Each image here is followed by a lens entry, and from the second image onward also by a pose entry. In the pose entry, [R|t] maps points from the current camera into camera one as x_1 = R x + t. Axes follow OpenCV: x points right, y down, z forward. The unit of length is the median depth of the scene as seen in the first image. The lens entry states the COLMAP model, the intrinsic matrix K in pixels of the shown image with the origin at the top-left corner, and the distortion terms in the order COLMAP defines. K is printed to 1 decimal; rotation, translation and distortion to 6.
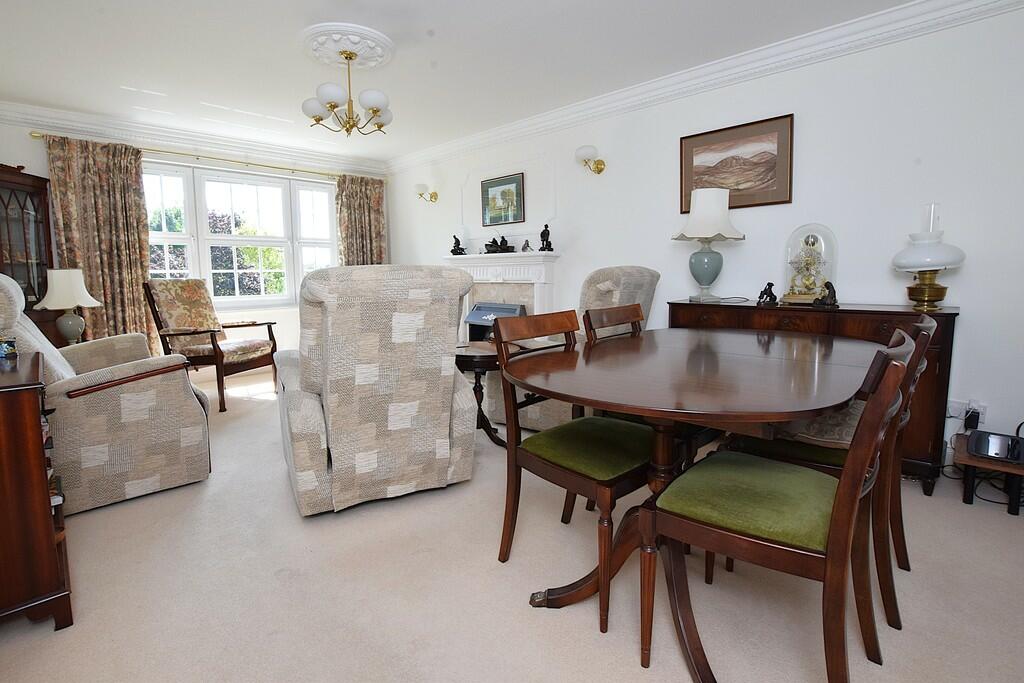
lens RADIAL K [[467.5, 0, 497.5], [0, 467.5, 324.7], [0, 0, 1]] dist [-0.031652, 0.002201]
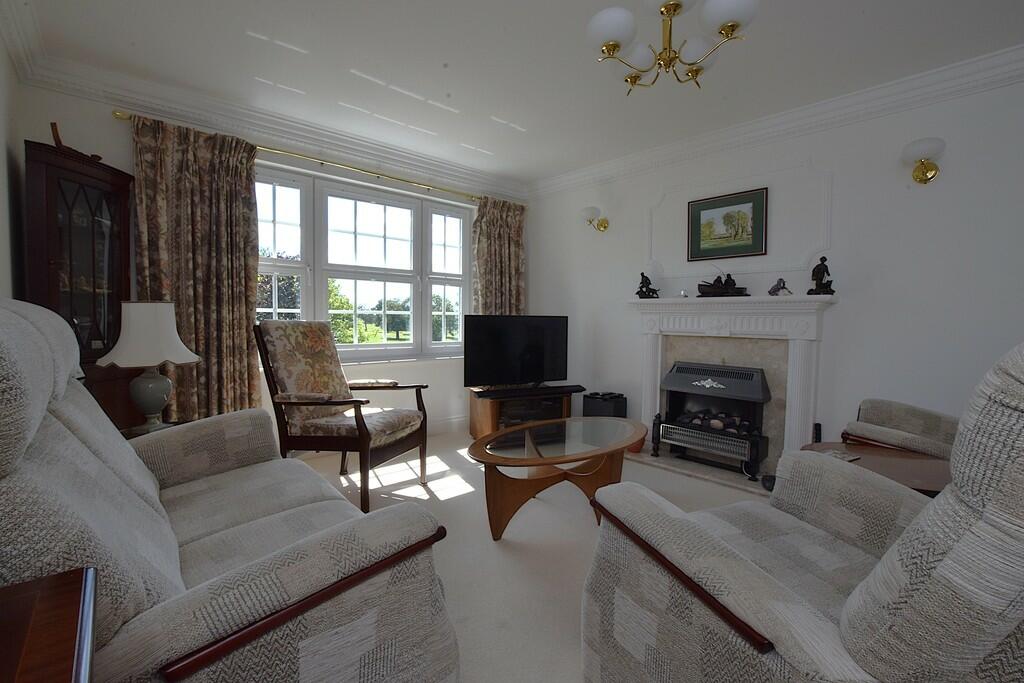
lens RADIAL K [[448.1, 0, 512.8], [0, 448.1, 343.0], [0, 0, 1]] dist [-0.028648, 0.000496]
pose [[0.998608, 0.025386, -0.046236, -0.327361], [-0.027948, 0.998060, -0.055642, -0.036270], [0.044734, 0.056857, 0.997380, 0.327612]]
